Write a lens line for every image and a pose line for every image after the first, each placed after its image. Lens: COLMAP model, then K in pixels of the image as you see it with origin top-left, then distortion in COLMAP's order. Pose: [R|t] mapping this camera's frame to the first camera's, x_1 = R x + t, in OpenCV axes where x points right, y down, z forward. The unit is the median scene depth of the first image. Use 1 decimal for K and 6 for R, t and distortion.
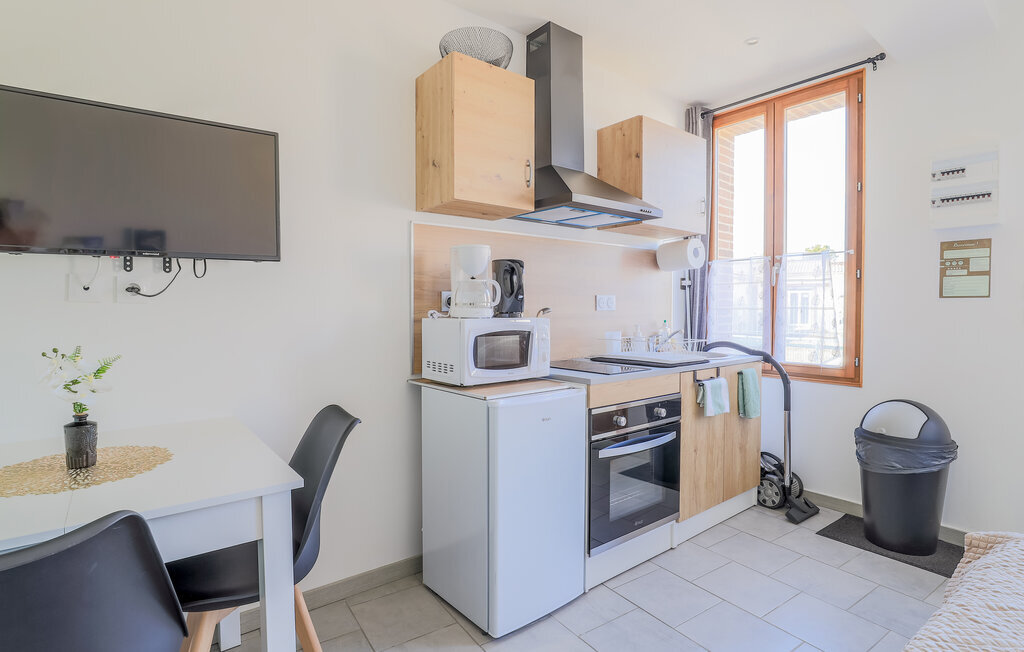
lens RADIAL K [[501.7, 0, 513.6], [0, 501.7, 326.0], [0, 0, 1]] dist [-0.024252, 0.000696]
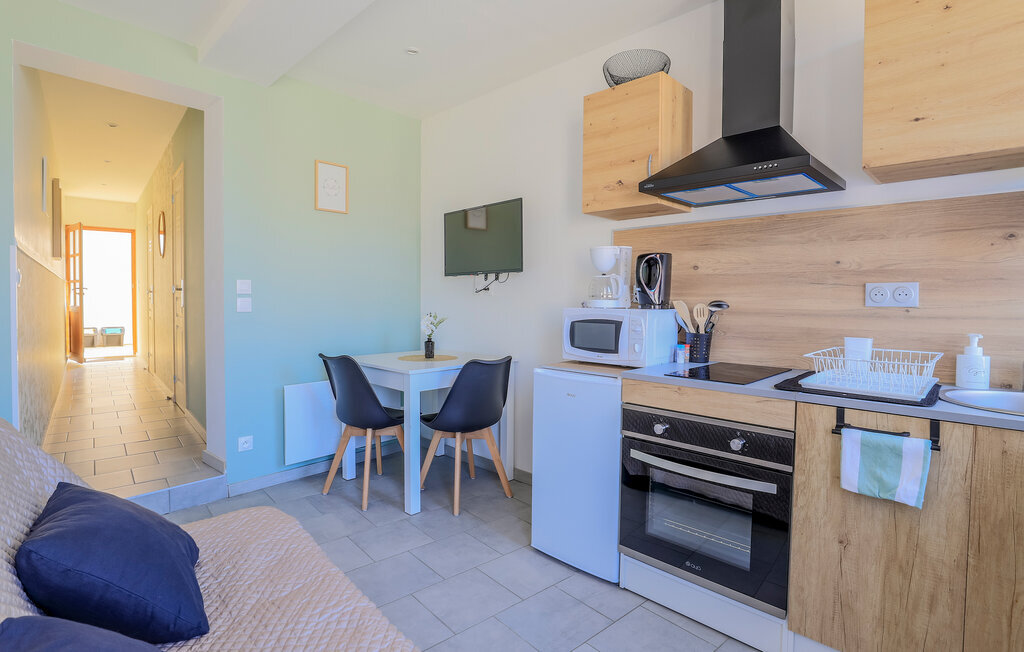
lens RADIAL K [[507.6, 0, 508.6], [0, 507.6, 310.9], [0, 0, 1]] dist [-0.030653, 0.000416]
pose [[0.117549, 0.030465, -0.992600, 0.856799], [-0.041877, 0.998792, 0.025695, -0.023670], [0.992184, 0.038547, 0.118683, 0.501810]]
